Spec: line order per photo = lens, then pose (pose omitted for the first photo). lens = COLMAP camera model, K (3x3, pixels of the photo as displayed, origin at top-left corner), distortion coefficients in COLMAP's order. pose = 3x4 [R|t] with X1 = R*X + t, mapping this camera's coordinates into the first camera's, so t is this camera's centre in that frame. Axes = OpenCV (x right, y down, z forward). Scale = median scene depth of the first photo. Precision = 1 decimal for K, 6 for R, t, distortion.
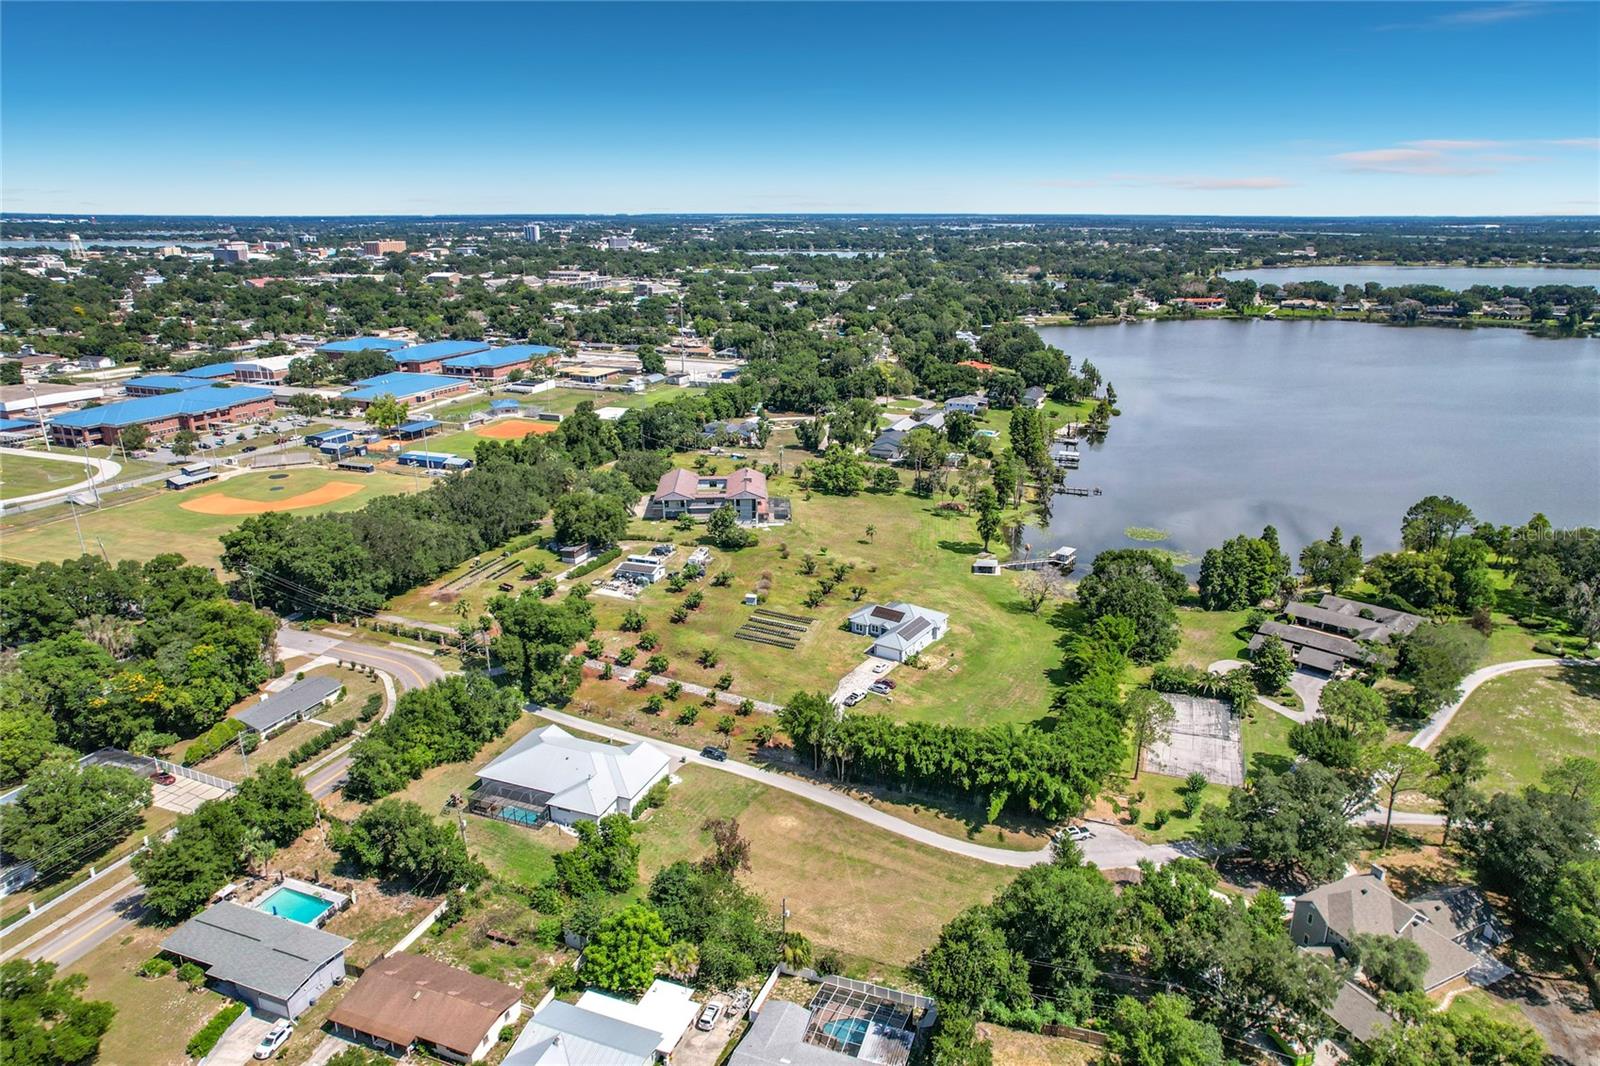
lens RADIAL K [[1017.6, 0, 810.7], [0, 1017.6, 536.3], [0, 0, 1]] dist [-0.057695, 0.067831]
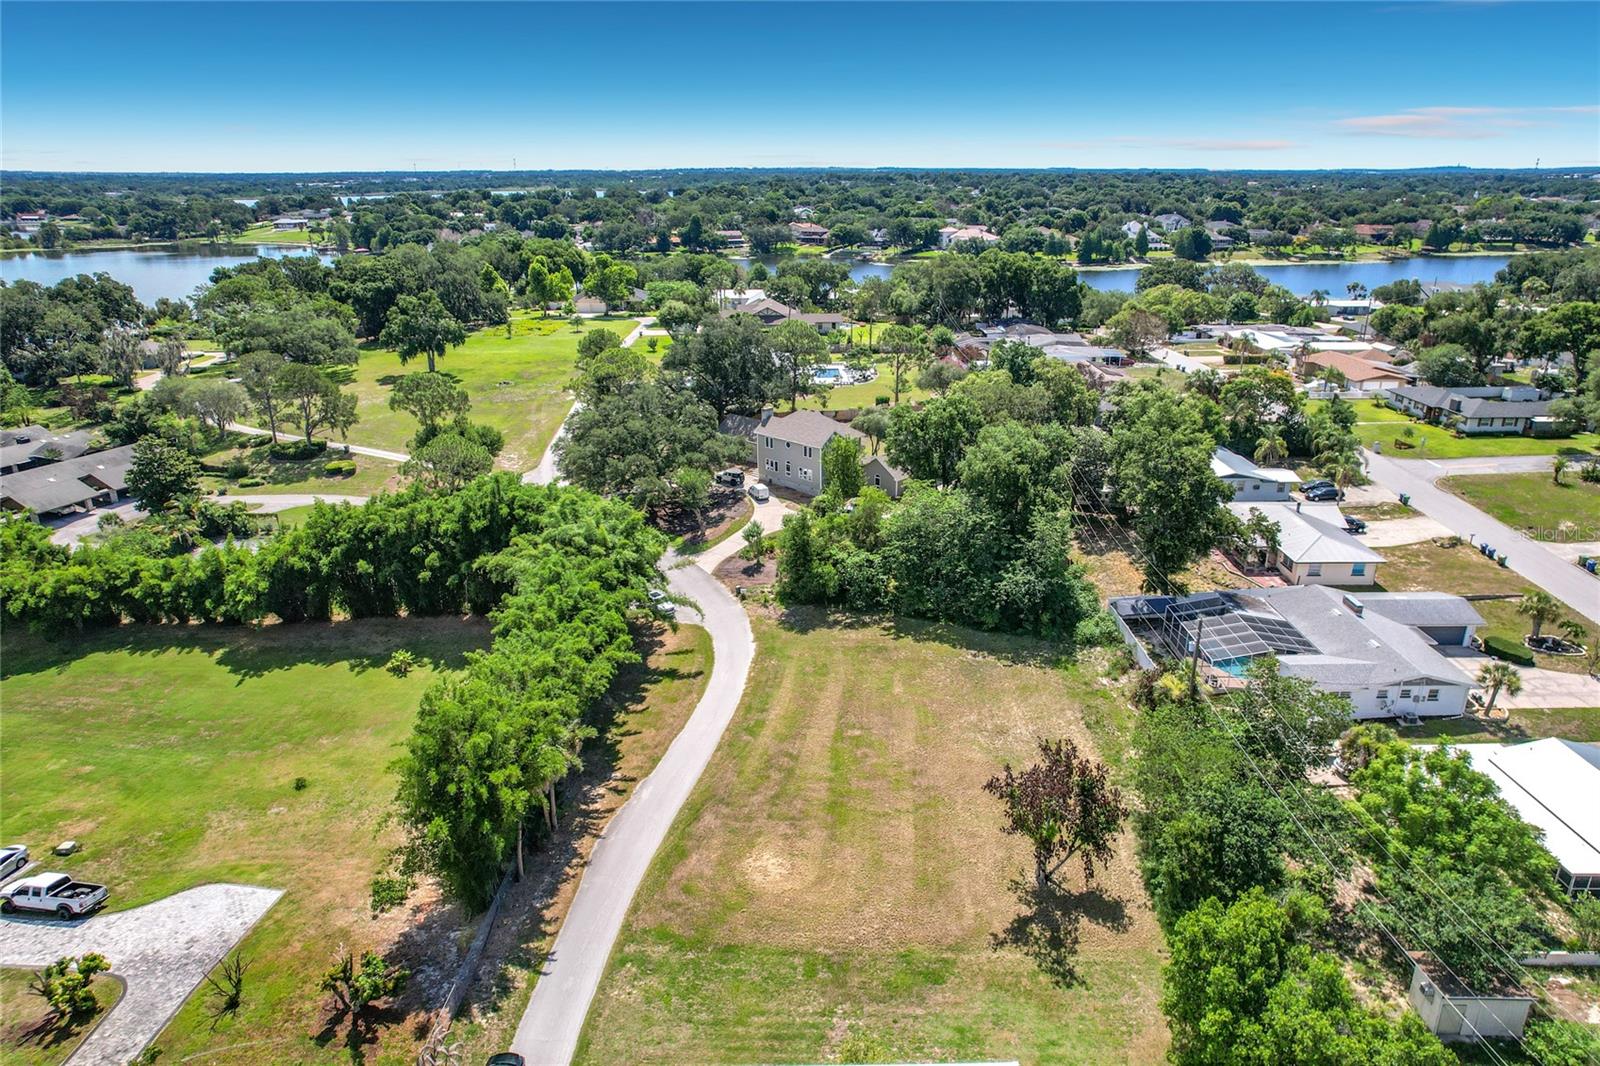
lens RADIAL K [[1017.6, 0, 810.7], [0, 1017.6, 536.3], [0, 0, 1]] dist [-0.057695, 0.067831]
pose [[-0.368008, -0.320079, 0.872995, -0.172396], [0.288300, 0.853334, 0.434402, -0.001582], [-0.883999, 0.411548, -0.221754, 0.513705]]
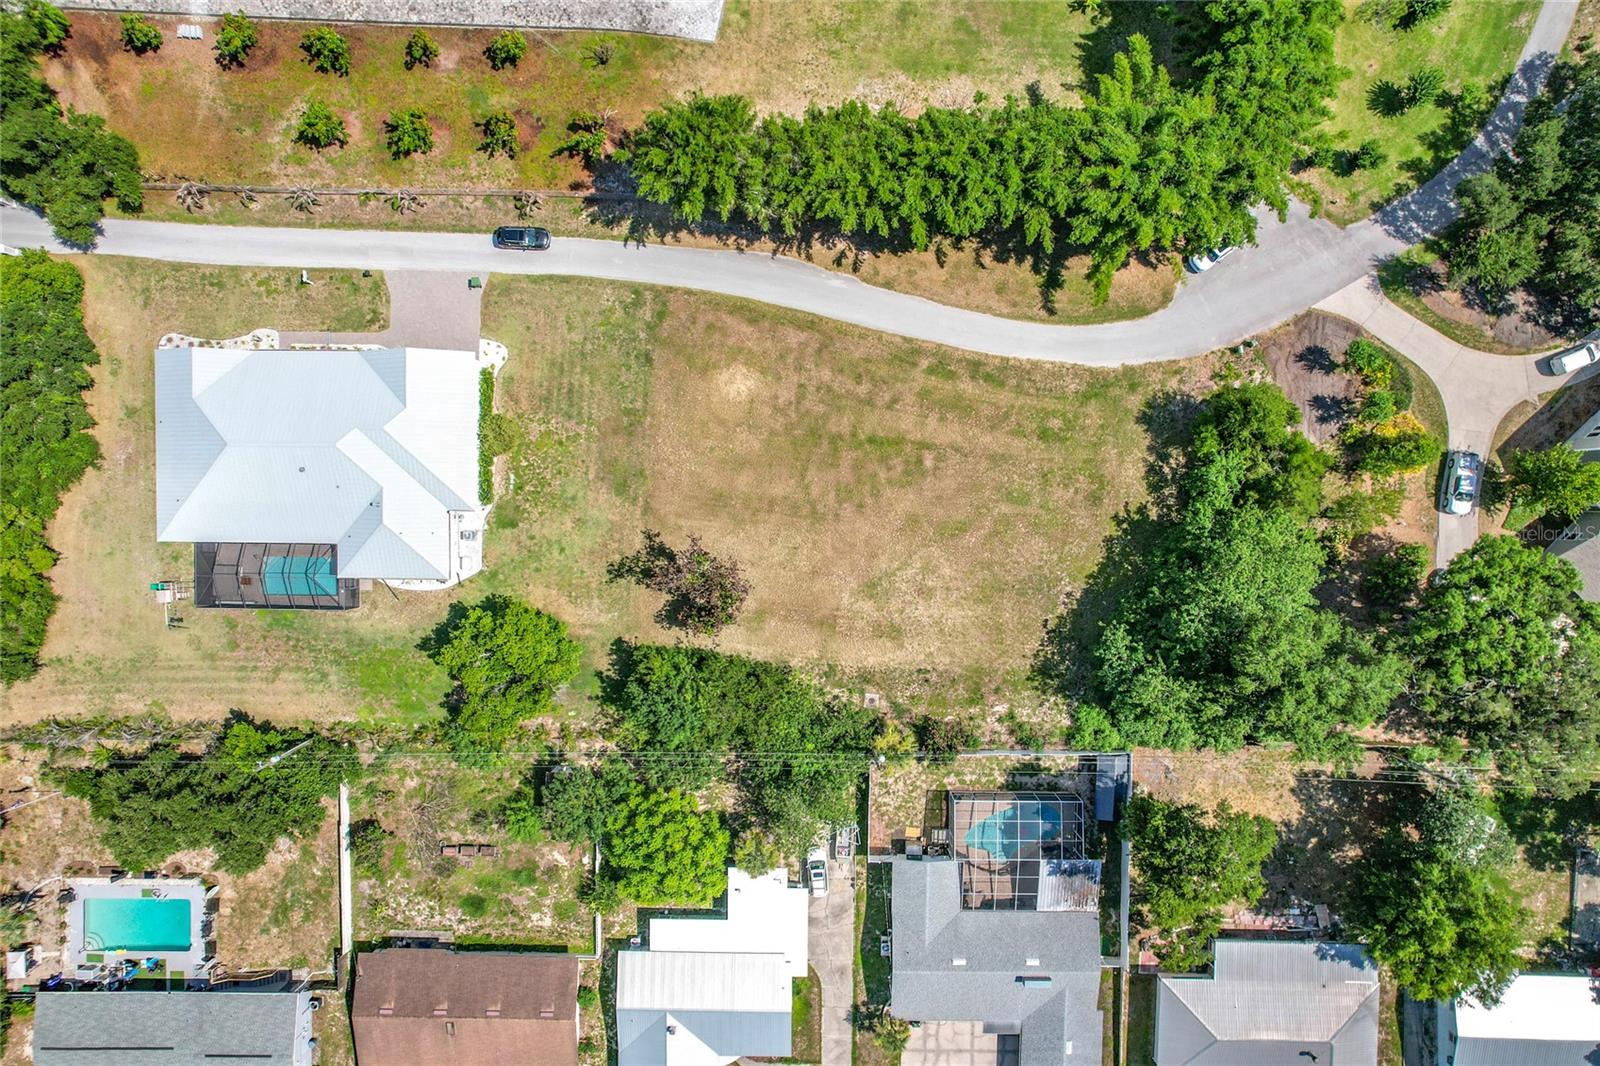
lens RADIAL K [[982.1, 0, 800.0], [0, 982.1, 533.0], [0, 0, 1]] dist [-0.063308, 0.050721]
pose [[0.939091, -0.343344, -0.014931, -0.005240], [0.108715, 0.255575, 0.960657, -0.106591], [-0.326020, -0.903768, 0.277335, 0.385028]]
